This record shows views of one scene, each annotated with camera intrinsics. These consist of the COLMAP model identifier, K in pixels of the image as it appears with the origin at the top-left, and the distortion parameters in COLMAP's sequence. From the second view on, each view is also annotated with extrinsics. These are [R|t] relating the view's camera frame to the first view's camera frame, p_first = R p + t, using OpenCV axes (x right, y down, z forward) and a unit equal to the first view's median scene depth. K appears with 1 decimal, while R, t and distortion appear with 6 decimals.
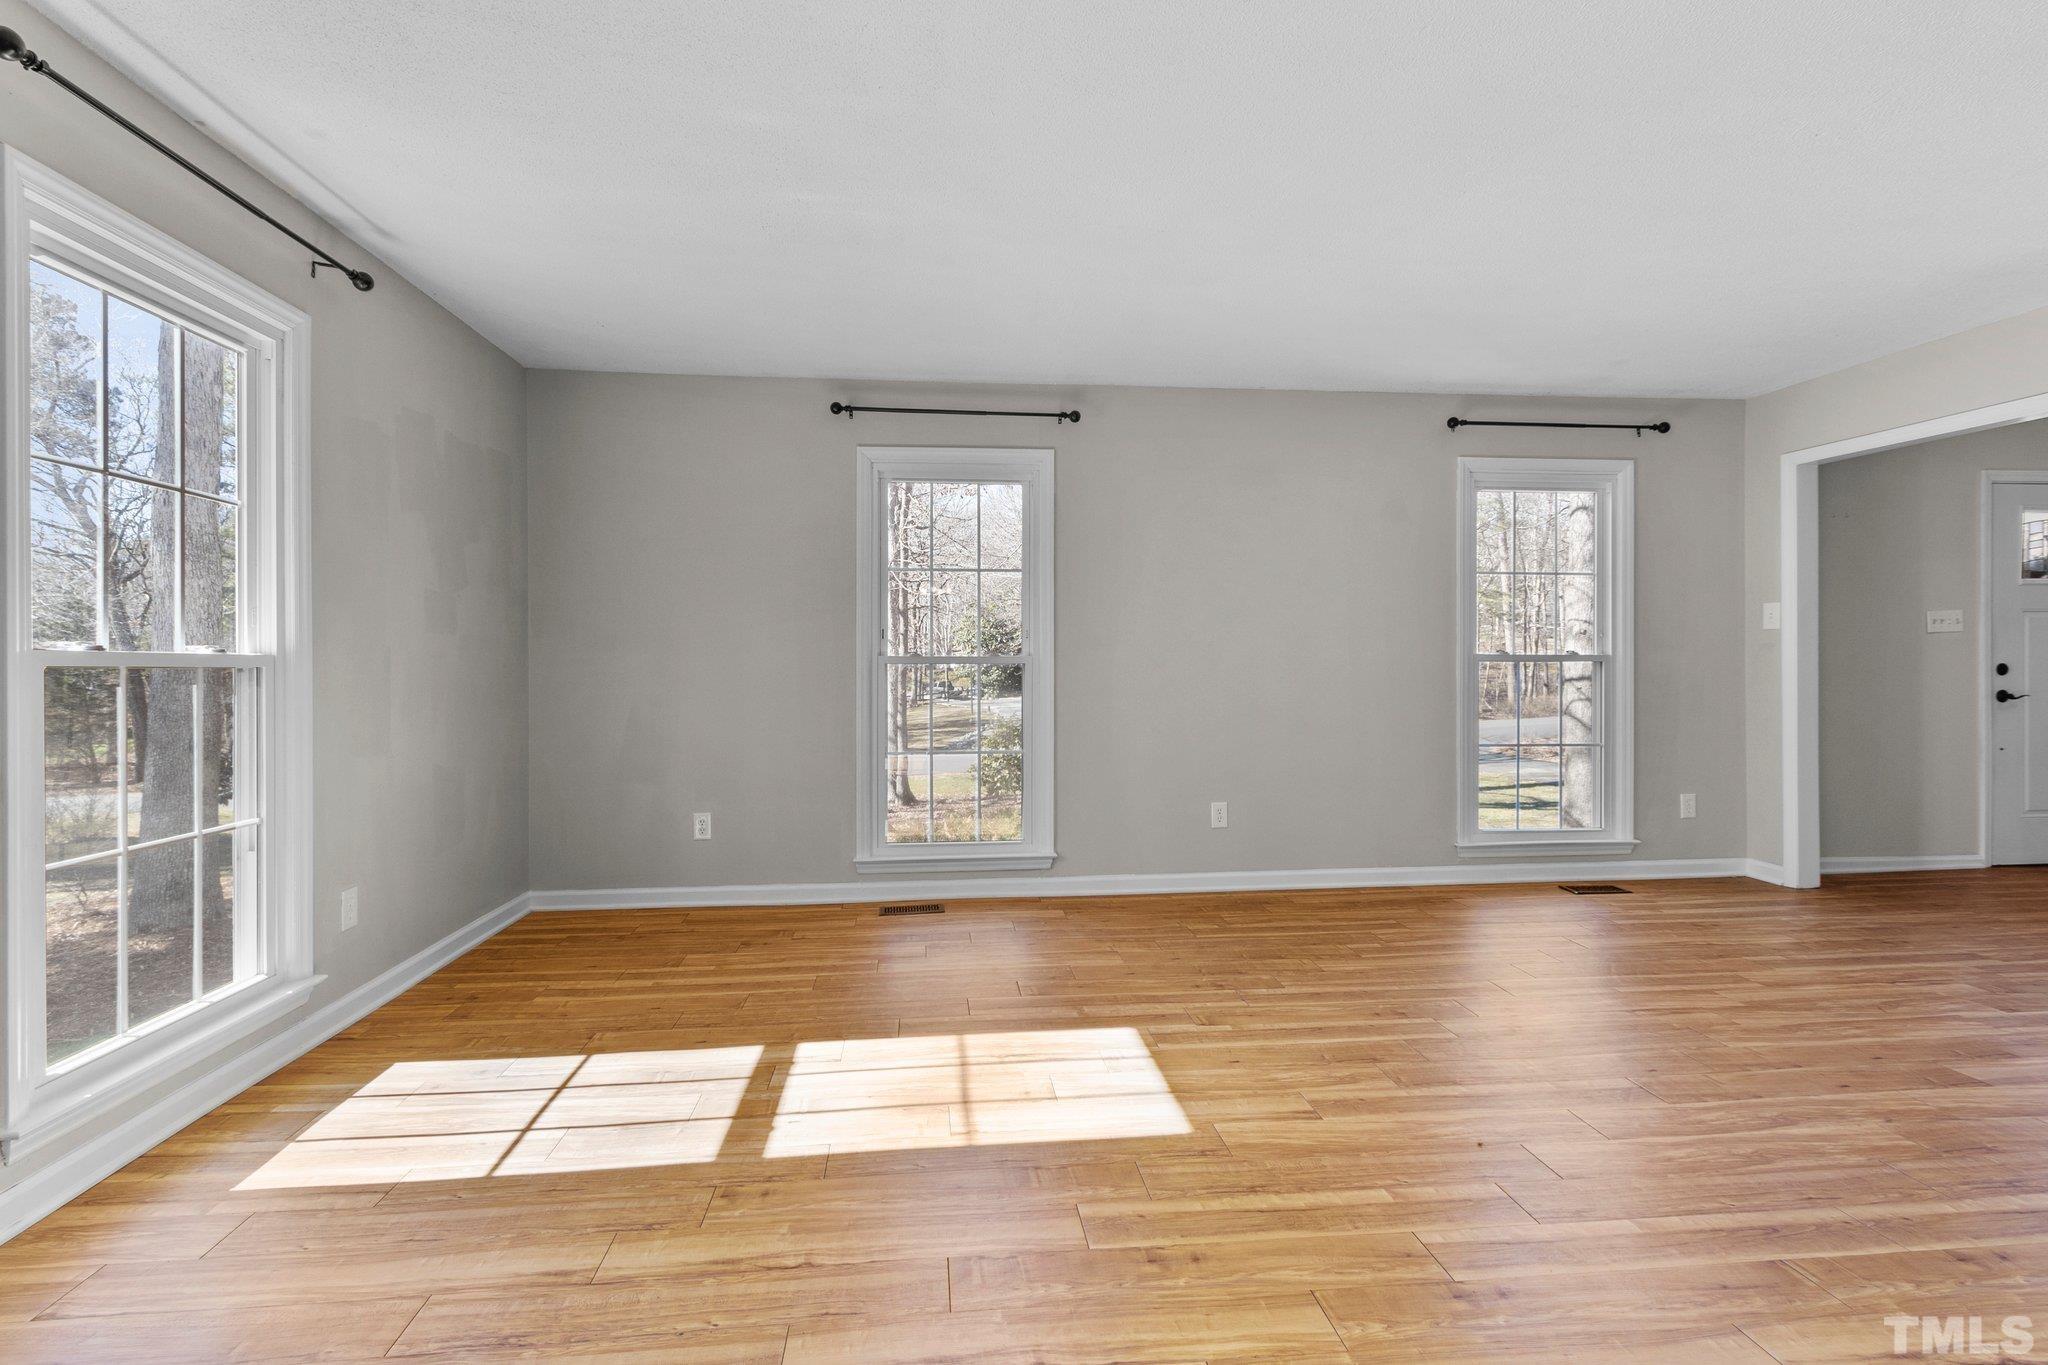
lens RADIAL K [[954.9, 0, 1021.8], [0, 954.9, 675.1], [0, 0, 1]] dist [0.002265, 0.000469]
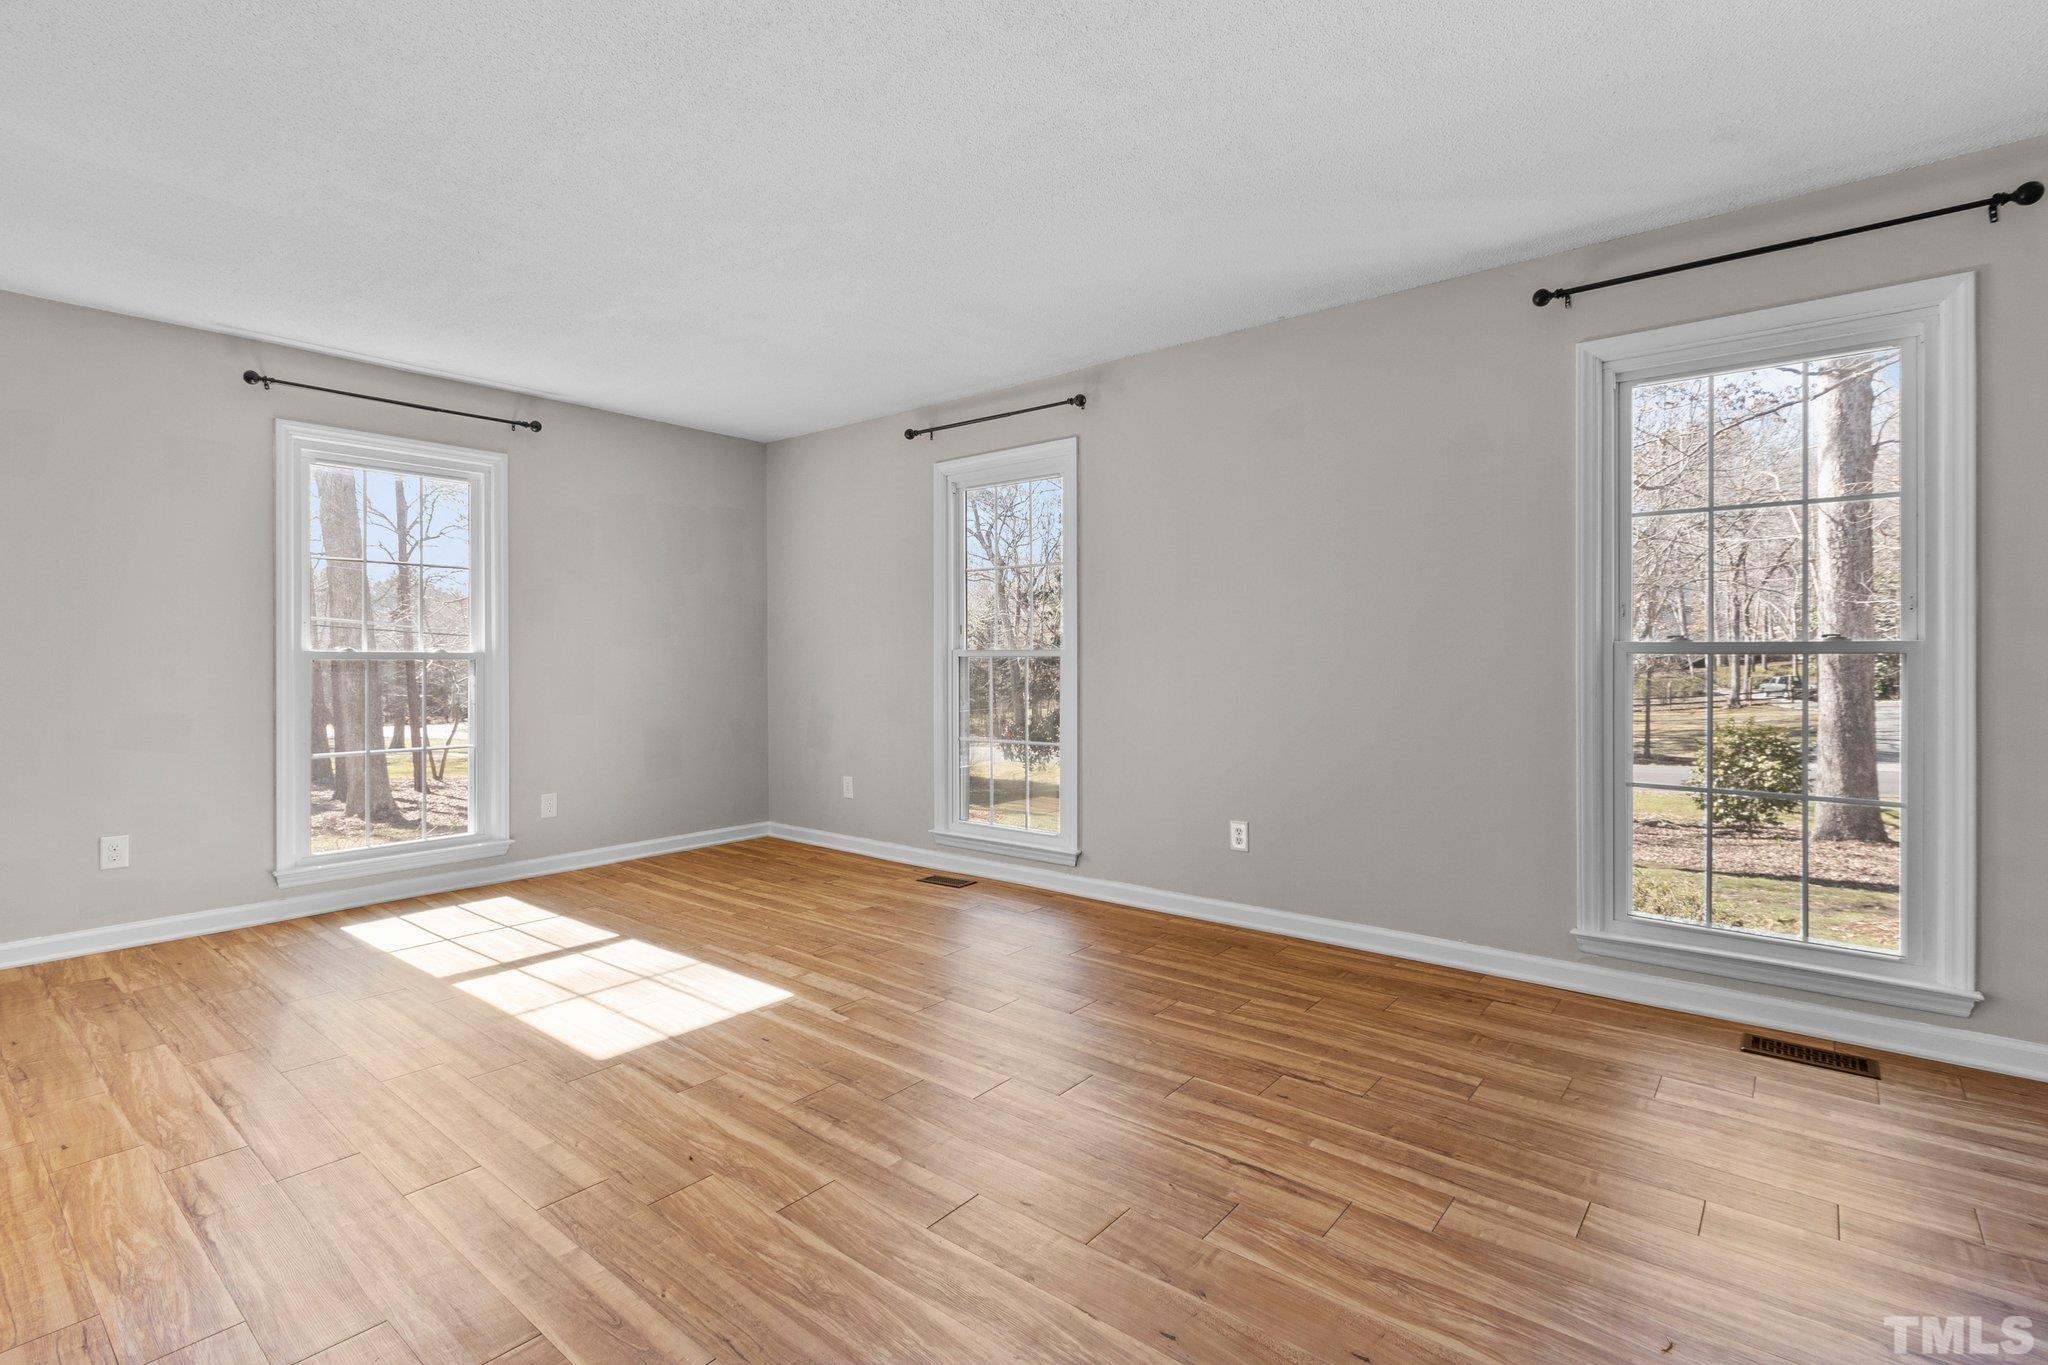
lens RADIAL K [[954.9, 0, 1021.1], [0, 954.9, 667.3], [0, 0, 1]] dist [0.002265, 0.000469]
pose [[0.704125, 0.007938, -0.710031, 0.993483], [-0.006950, 0.999967, 0.004288, -0.006969], [0.710042, 0.001916, 0.704157, 0.397182]]
